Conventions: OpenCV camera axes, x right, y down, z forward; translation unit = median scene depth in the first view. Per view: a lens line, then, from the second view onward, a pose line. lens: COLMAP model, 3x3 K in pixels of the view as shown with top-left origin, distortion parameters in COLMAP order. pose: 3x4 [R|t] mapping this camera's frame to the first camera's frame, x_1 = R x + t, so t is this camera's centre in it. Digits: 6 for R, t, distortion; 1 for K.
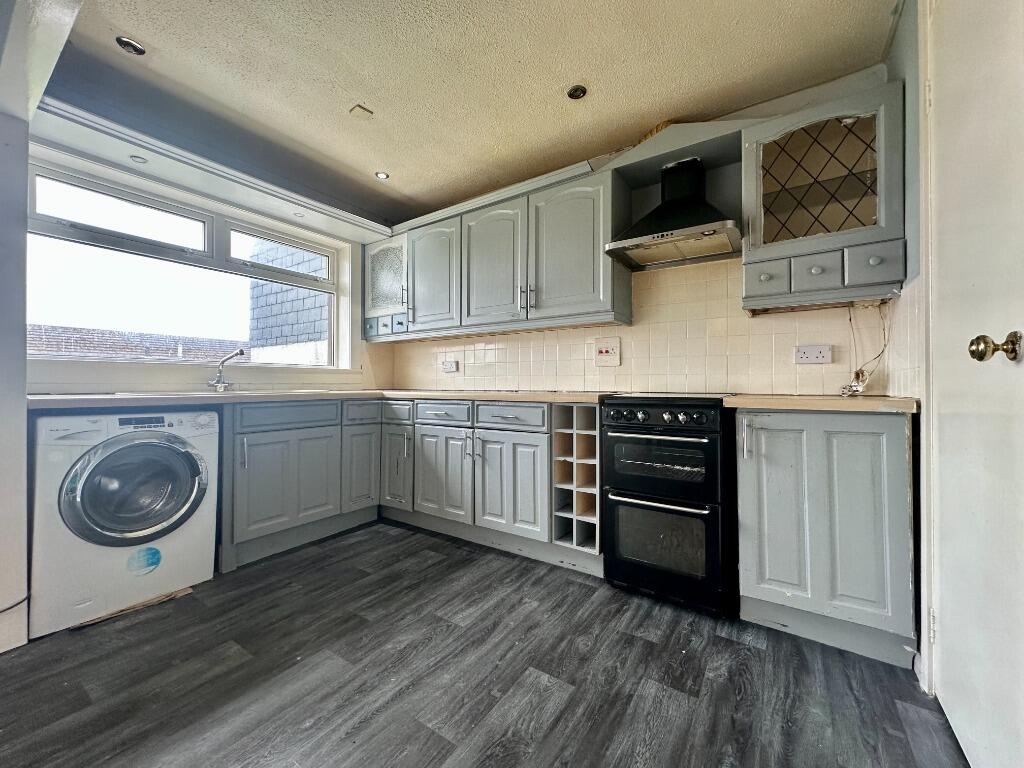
lens RADIAL K [[408.9, 0, 509.8], [0, 408.9, 381.7], [0, 0, 1]] dist [0.000361, -0.000242]
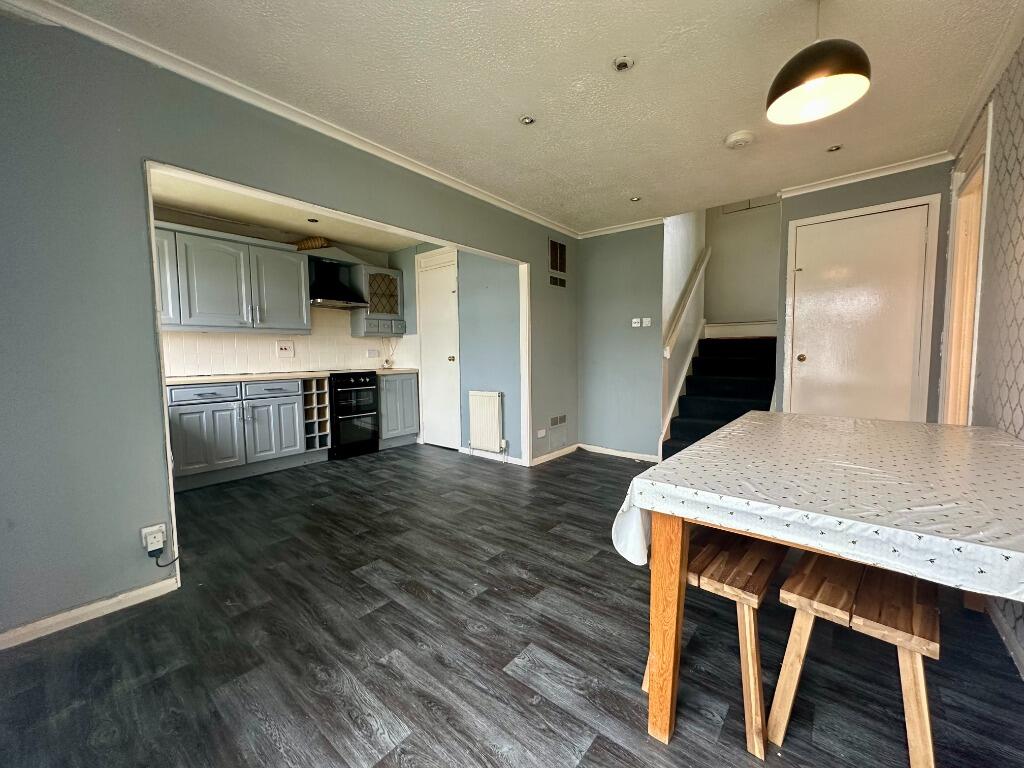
lens RADIAL K [[408.9, 0, 511.6], [0, 408.9, 383.0], [0, 0, 1]] dist [0.000361, -0.000242]
pose [[0.105724, -0.073196, 0.991698, -1.706227], [0.003957, 0.997310, 0.073189, -0.064057], [-0.994388, -0.003814, 0.105730, -0.161088]]
